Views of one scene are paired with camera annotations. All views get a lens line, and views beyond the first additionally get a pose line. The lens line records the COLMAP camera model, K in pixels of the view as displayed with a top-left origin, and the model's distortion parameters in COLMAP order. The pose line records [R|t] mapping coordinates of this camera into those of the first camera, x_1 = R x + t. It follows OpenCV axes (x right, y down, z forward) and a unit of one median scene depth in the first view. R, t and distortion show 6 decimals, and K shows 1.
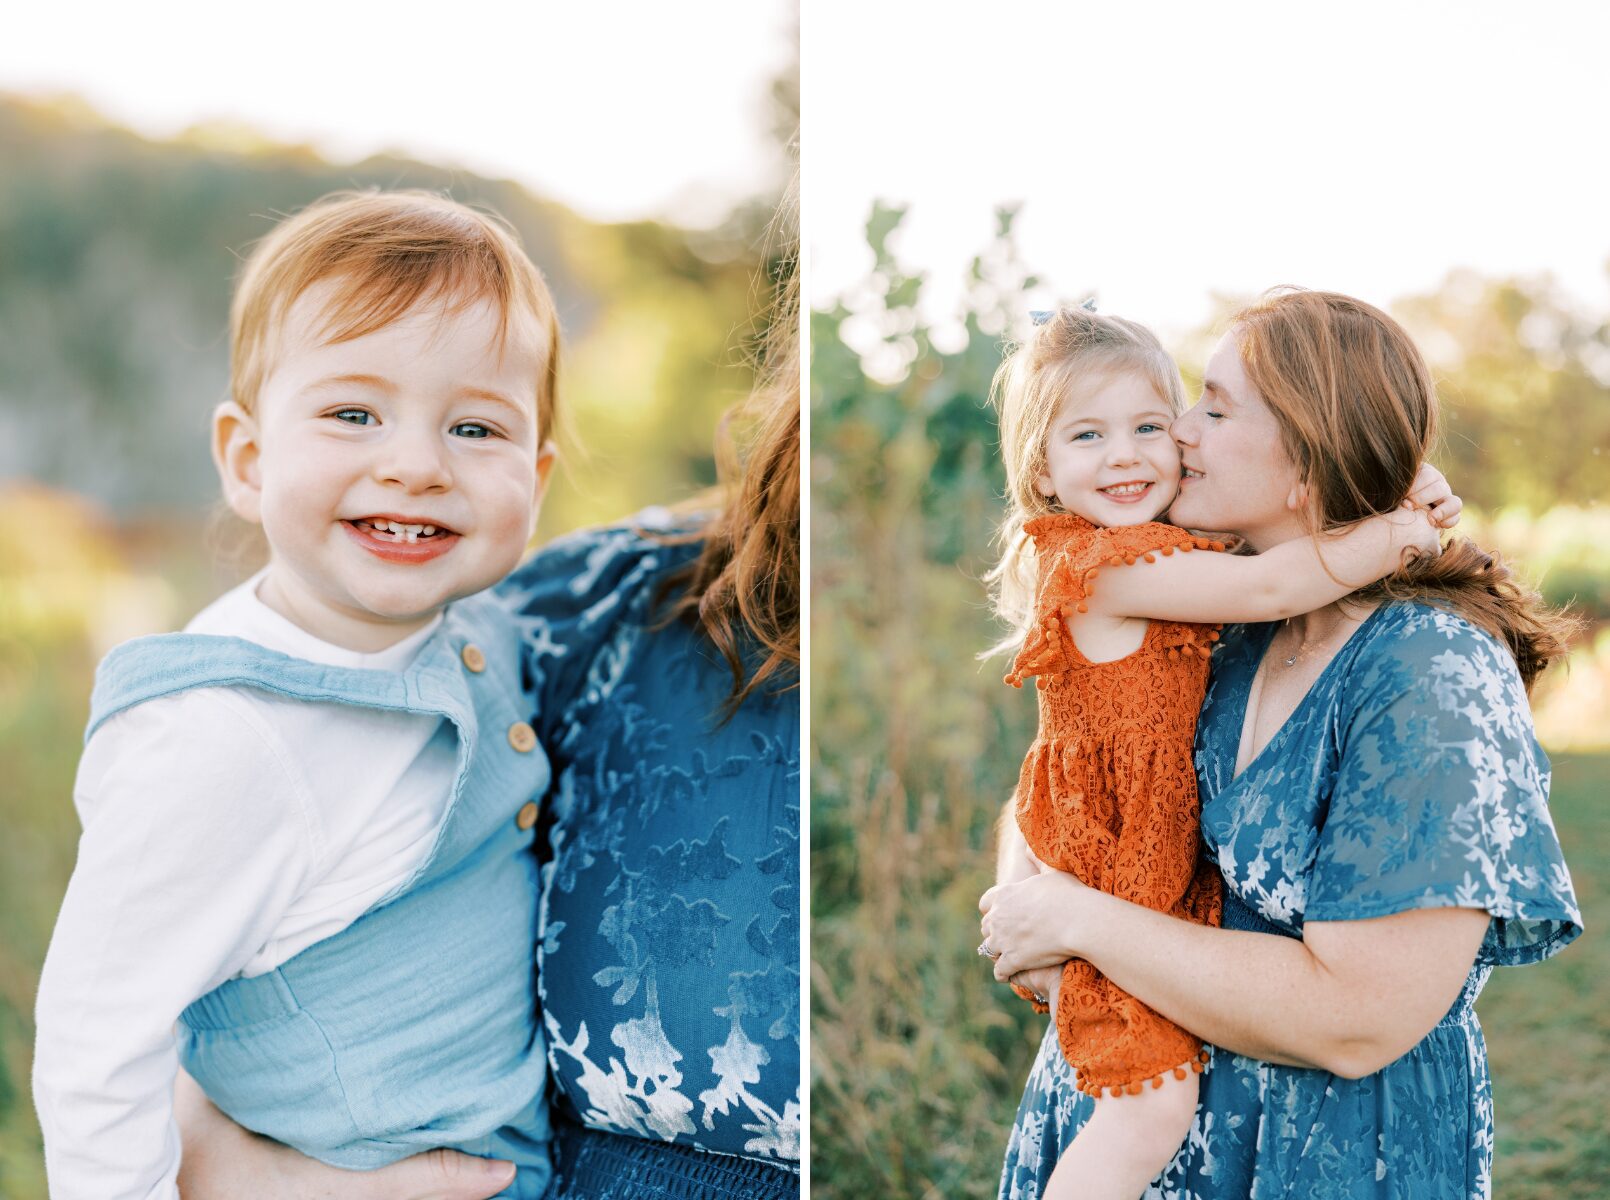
lens RADIAL K [[2814.3, 0, 805.0], [0, 2814.3, 600.0], [0, 0, 1]] dist [-0.224921, 0.013212]
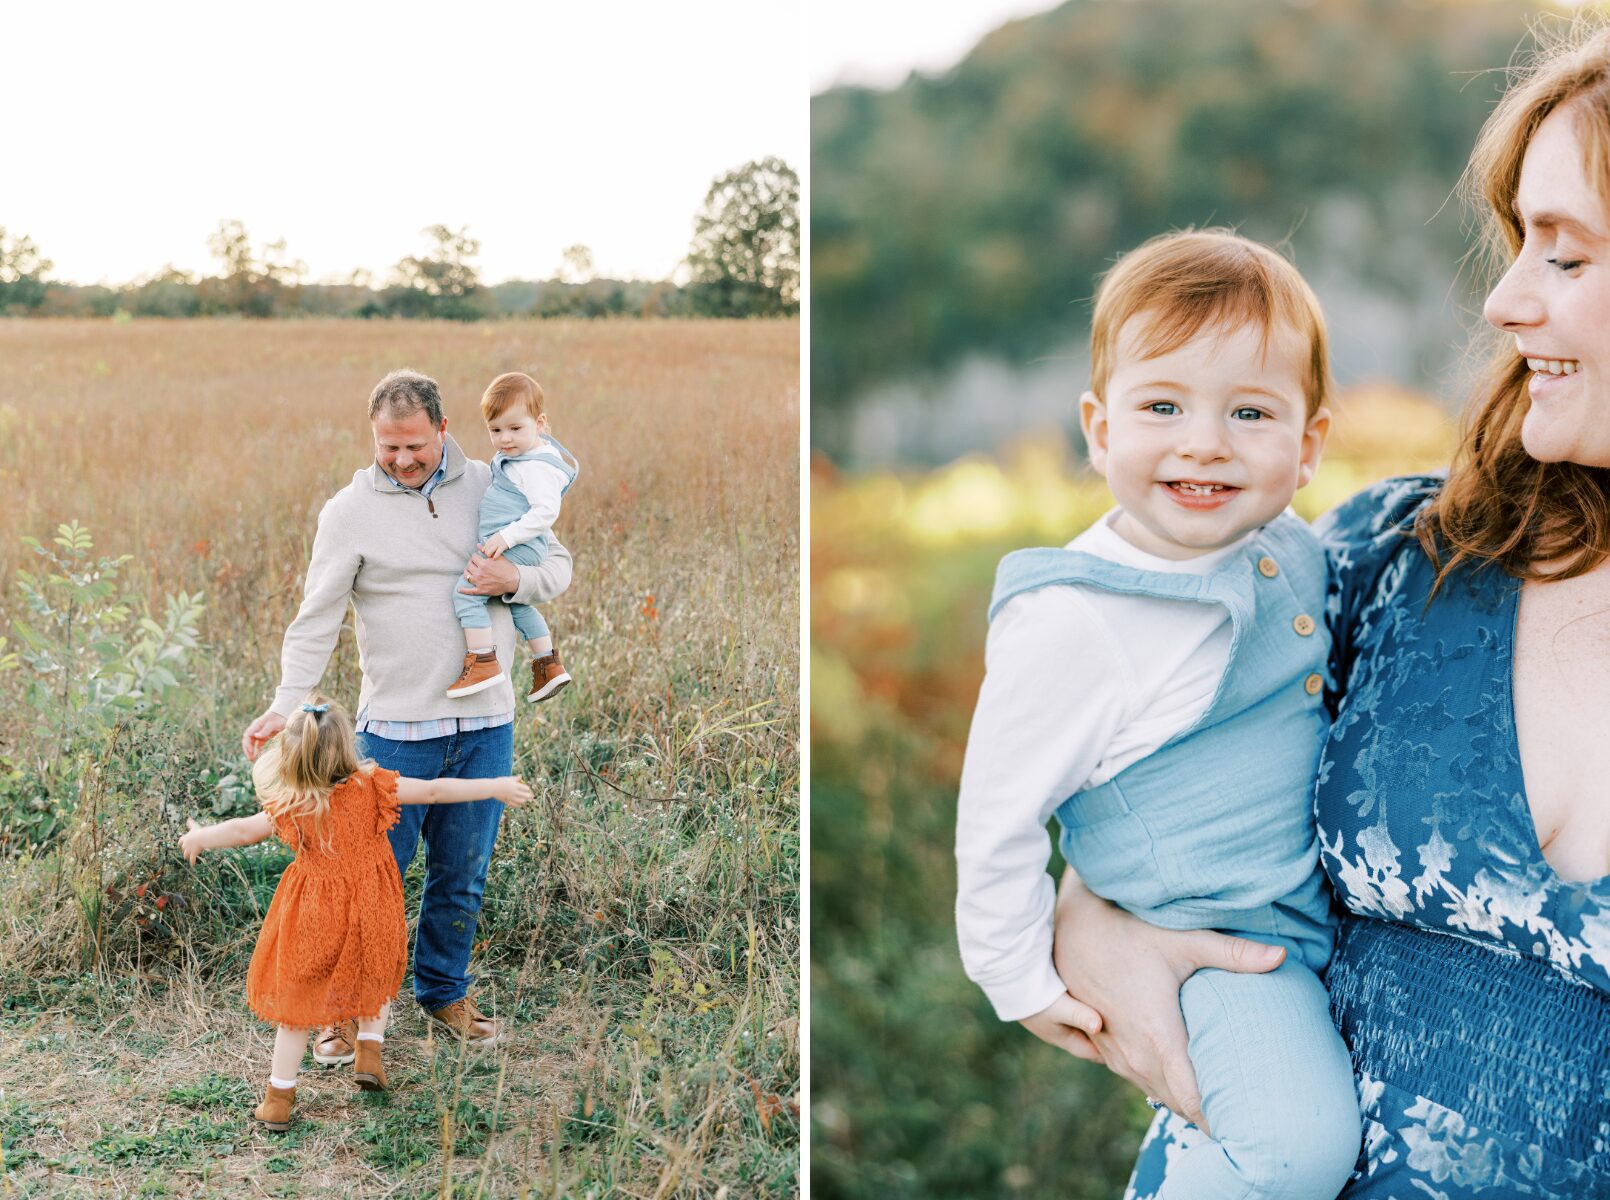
lens RADIAL K [[3275.4, 0, 805.0], [0, 3275.4, 600.0], [0, 0, 1]] dist [0.054497, 0.353612]
pose [[0.934565, 0.012855, -0.355559, 0.255152], [-0.006661, 0.999804, 0.018642, 0.006556], [0.355729, -0.015054, 0.934468, -0.634981]]
